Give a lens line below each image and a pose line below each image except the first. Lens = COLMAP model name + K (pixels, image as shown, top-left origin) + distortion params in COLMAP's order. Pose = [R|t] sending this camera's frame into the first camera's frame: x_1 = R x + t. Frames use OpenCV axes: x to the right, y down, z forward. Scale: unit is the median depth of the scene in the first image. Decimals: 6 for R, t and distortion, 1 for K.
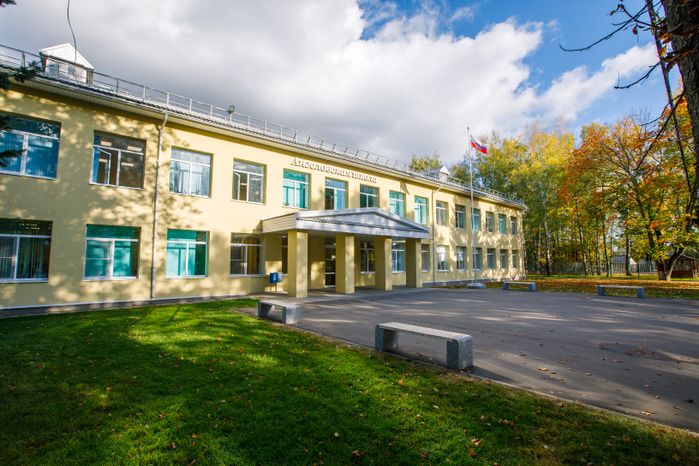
lens RADIAL K [[325.2, 0, 349.5], [0, 325.2, 241.4], [0, 0, 1]] dist [-0.001599, 0.000160]
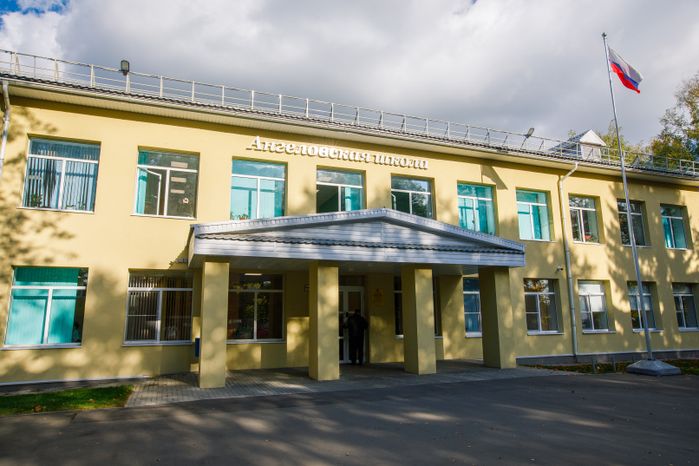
lens RADIAL K [[451.0, 0, 349.5], [0, 451.0, 233.0], [0, 0, 1]] dist [0.023617, -0.000857]
pose [[0.943937, -0.064864, -0.323689, 0.229387], [0.028993, 0.993007, -0.114441, 0.011826], [0.328849, 0.098640, 0.939217, 0.285243]]
